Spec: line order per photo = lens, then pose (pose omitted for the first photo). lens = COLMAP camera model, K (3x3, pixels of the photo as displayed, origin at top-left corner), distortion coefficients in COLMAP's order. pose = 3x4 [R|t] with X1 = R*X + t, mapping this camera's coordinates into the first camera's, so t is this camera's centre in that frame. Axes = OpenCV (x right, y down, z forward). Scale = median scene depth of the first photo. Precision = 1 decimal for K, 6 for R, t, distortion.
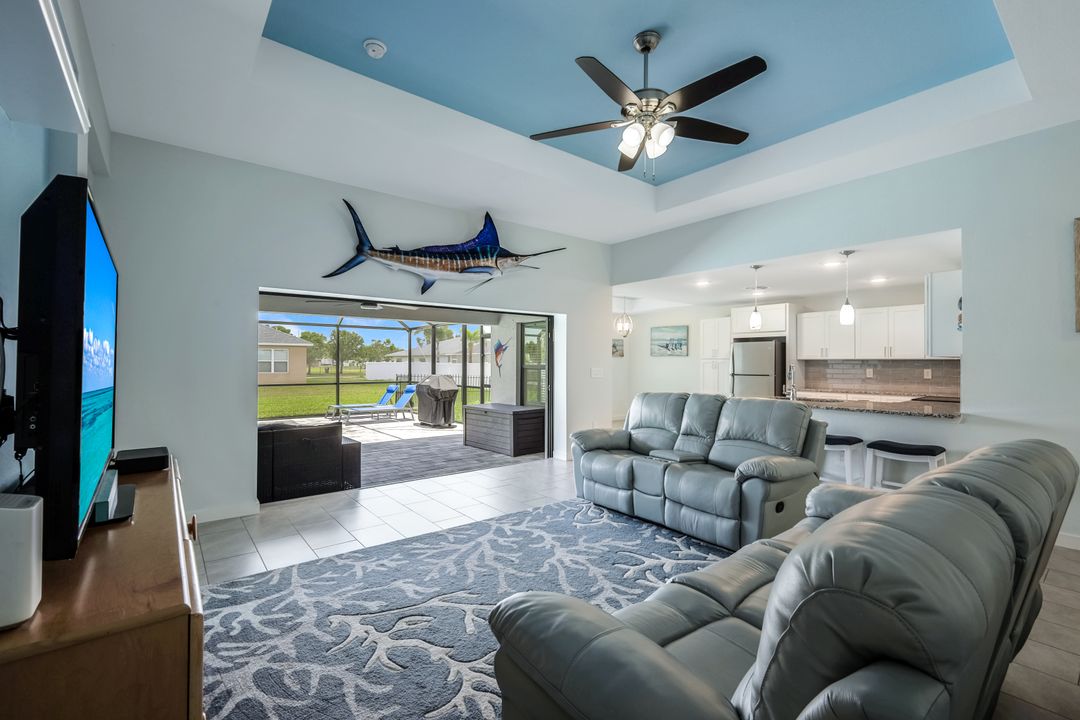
lens RADIAL K [[474.3, 0, 543.8], [0, 474.3, 354.2], [0, 0, 1]] dist [0.004577, -0.000525]
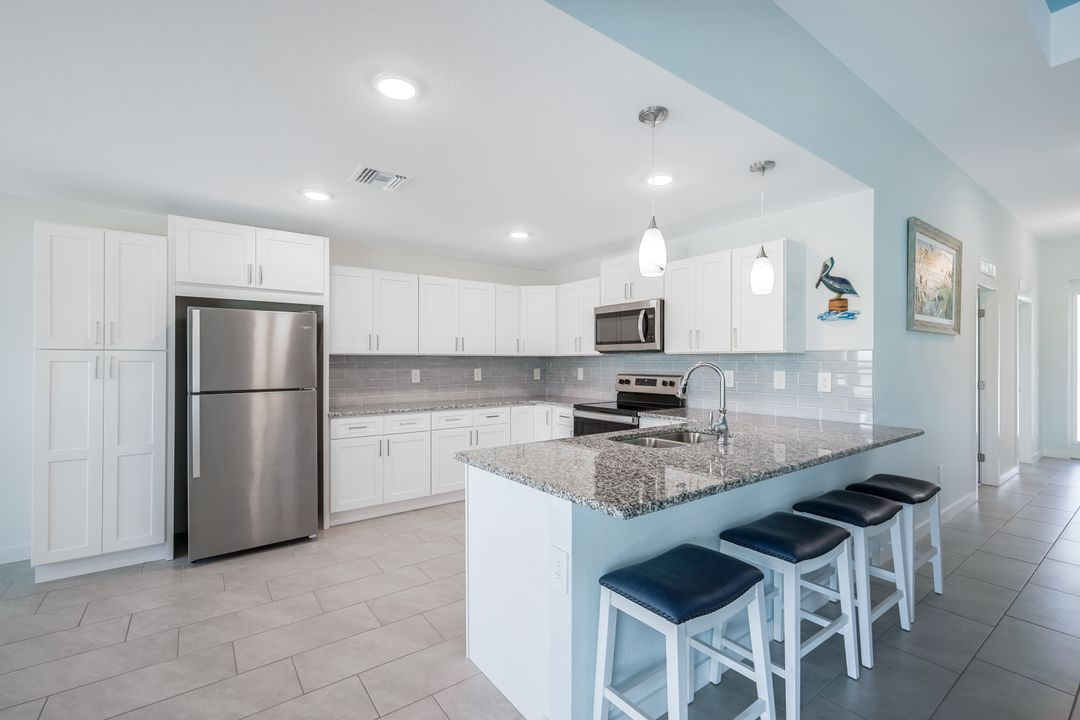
lens RADIAL K [[474.3, 0, 543.1], [0, 474.3, 359.7], [0, 0, 1]] dist [0.004577, -0.000525]
pose [[0.033211, -0.001059, 0.999448, 0.063491], [-0.015921, 0.999872, 0.001588, 0.020443], [-0.999322, -0.015965, 0.033190, 1.256064]]
